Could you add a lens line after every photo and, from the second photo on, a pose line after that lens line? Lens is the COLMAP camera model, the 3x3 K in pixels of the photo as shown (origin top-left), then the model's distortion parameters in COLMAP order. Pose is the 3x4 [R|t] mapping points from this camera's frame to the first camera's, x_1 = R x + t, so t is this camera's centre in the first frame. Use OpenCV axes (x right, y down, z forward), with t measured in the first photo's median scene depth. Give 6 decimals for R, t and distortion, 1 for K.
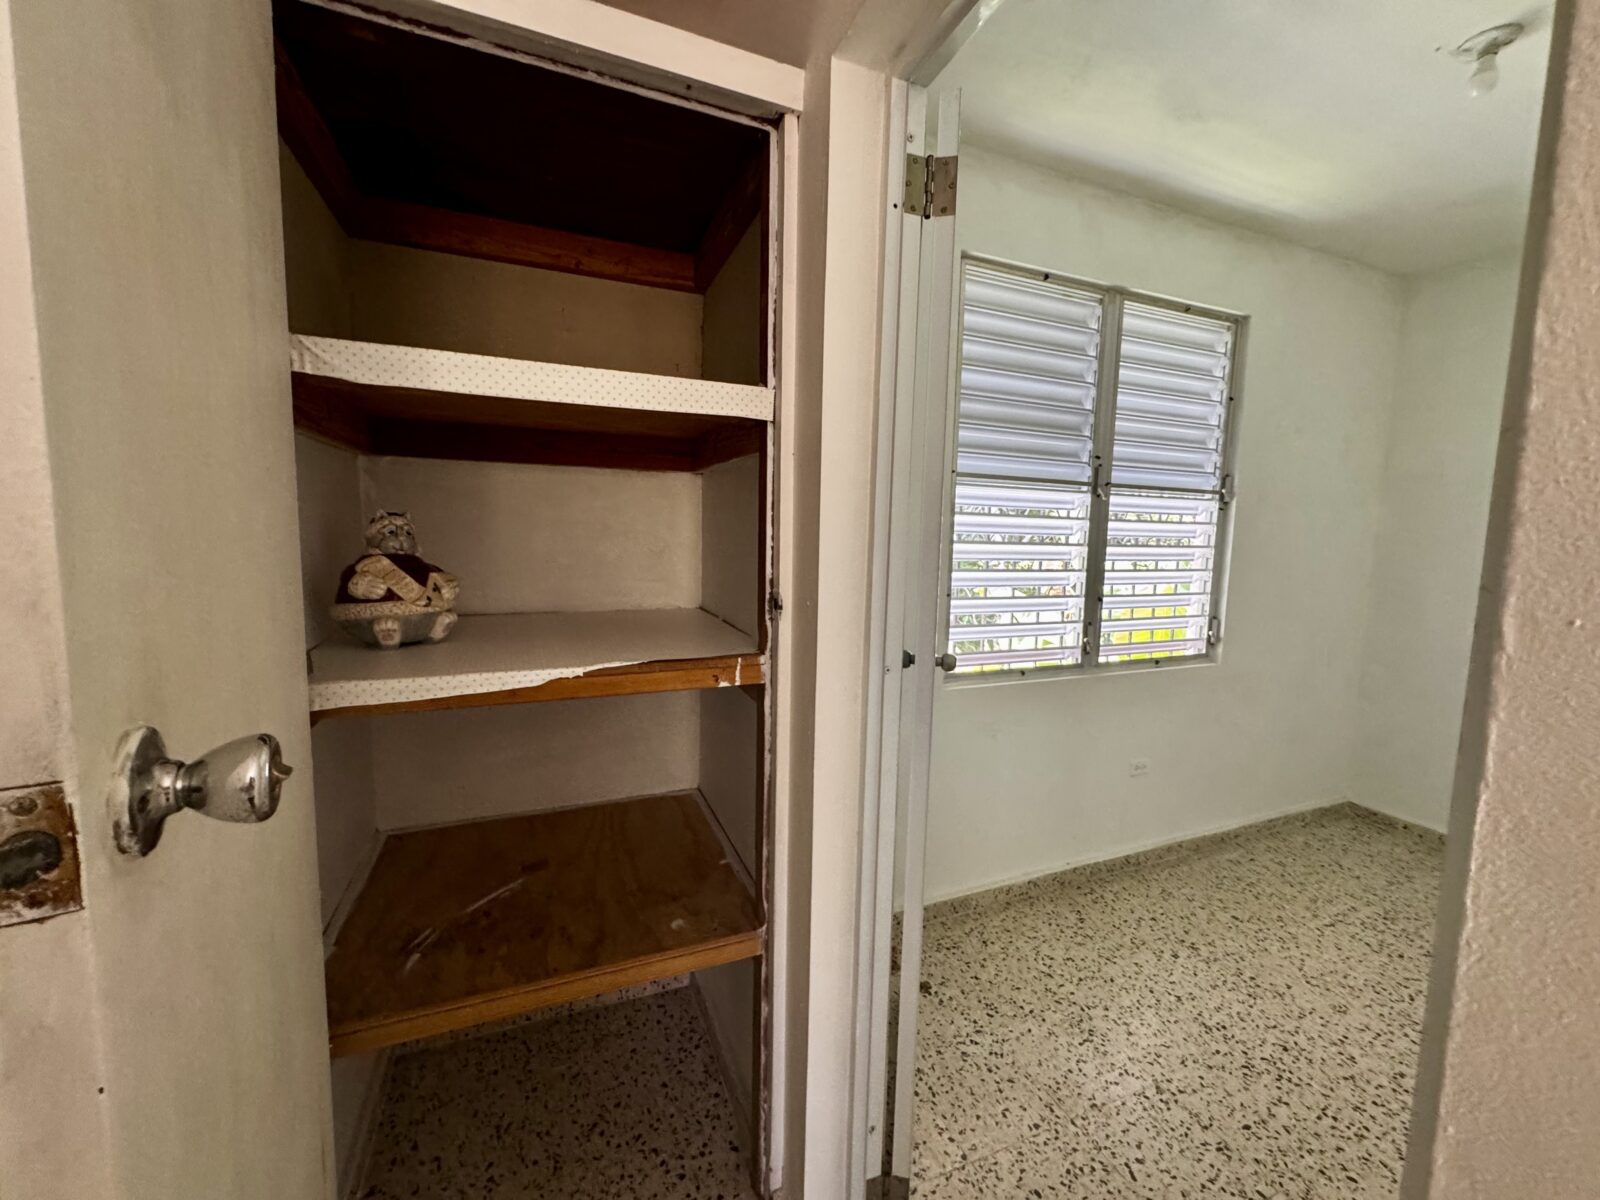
lens RADIAL K [[636.4, 0, 800.2], [0, 636.4, 595.0], [0, 0, 1]] dist [-0.002750, 0.000224]
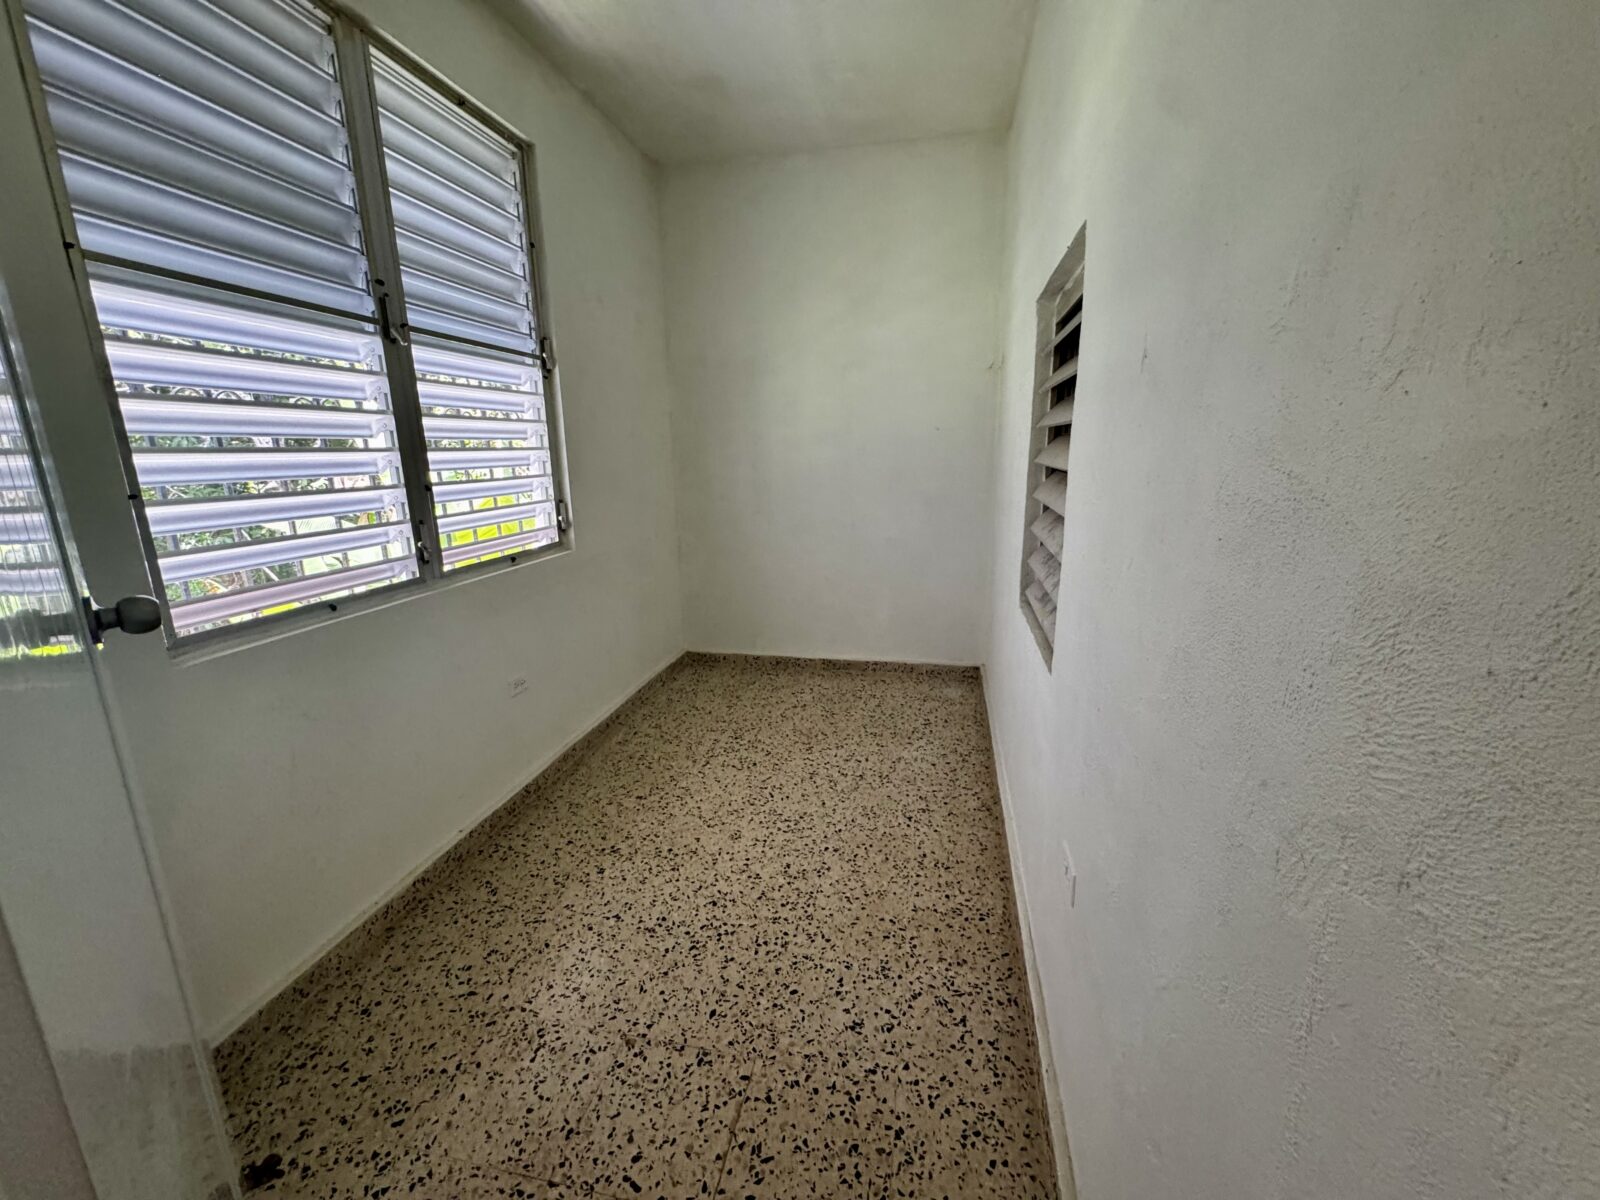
lens RADIAL K [[636.4, 0, 800.2], [0, 636.4, 595.0], [0, 0, 1]] dist [-0.002750, 0.000224]
pose [[0.557972, -0.216731, 0.801059, 0.090919], [0.113144, 0.976148, 0.185292, 0.040861], [-0.822111, -0.012753, 0.569185, 0.215007]]
